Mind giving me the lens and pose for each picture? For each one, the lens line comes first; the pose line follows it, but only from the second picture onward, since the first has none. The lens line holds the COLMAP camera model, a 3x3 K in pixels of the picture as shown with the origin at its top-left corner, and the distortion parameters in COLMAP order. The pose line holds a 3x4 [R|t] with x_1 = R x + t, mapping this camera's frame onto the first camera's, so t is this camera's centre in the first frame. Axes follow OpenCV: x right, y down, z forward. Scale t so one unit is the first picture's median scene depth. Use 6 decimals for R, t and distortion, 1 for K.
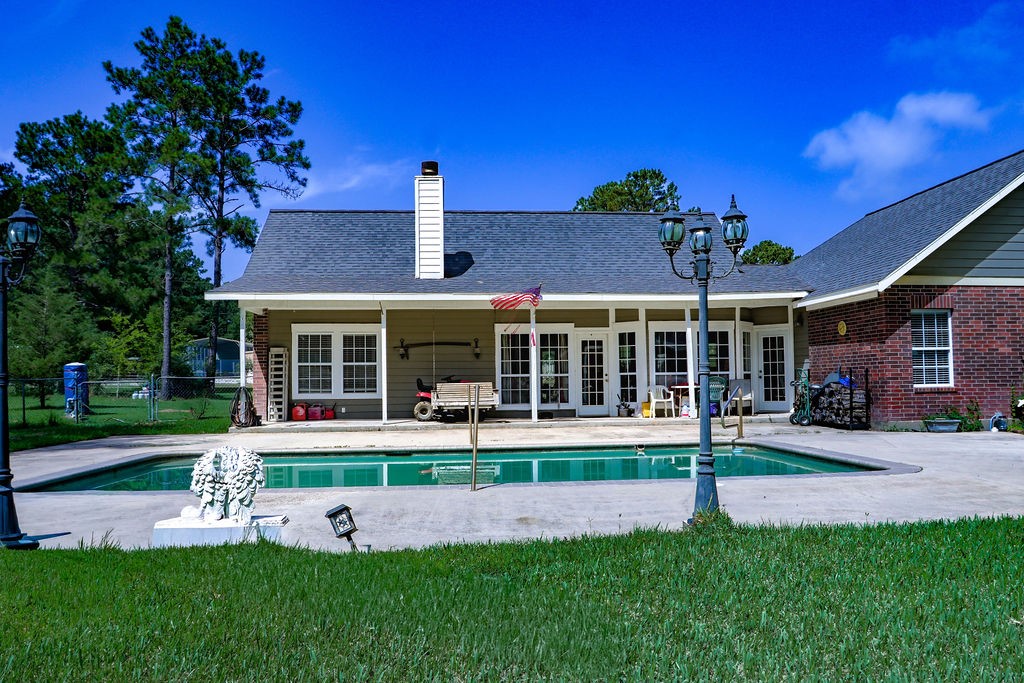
lens RADIAL K [[796.2, 0, 512.0], [0, 796.2, 341.5], [0, 0, 1]] dist [0.003626, 0.004130]
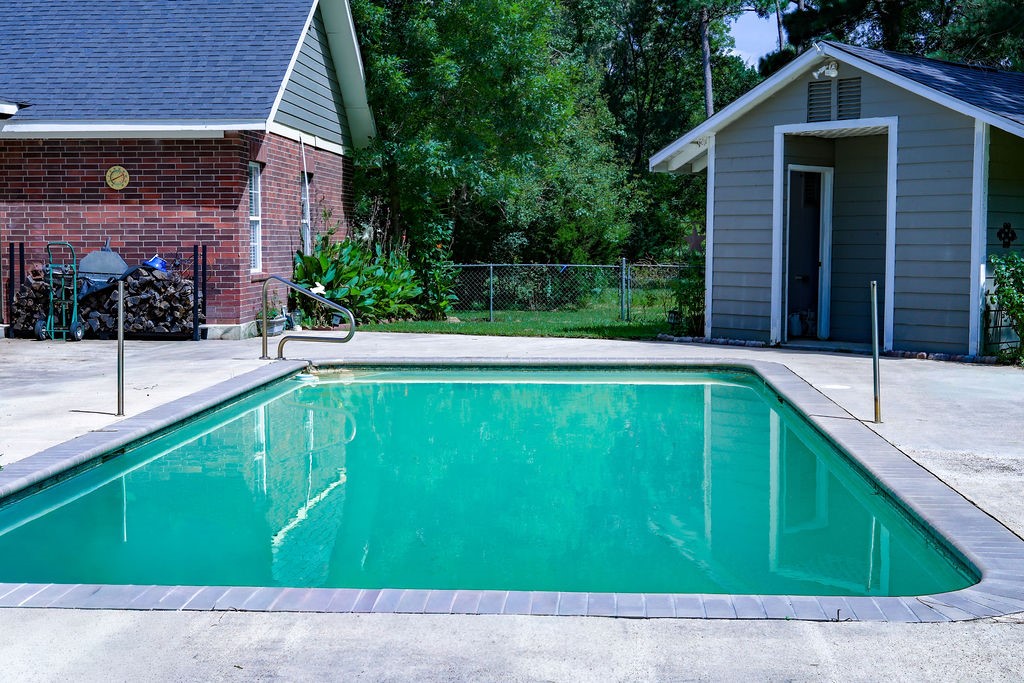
lens RADIAL K [[1380.2, 0, 512.0], [0, 1380.2, 341.5], [0, 0, 1]] dist [-0.004696, 0.015725]
pose [[0.151075, -0.058996, 0.986760, -0.520678], [-0.053895, 0.996241, 0.067814, 0.017773], [-0.987052, -0.063427, 0.147328, 0.471686]]
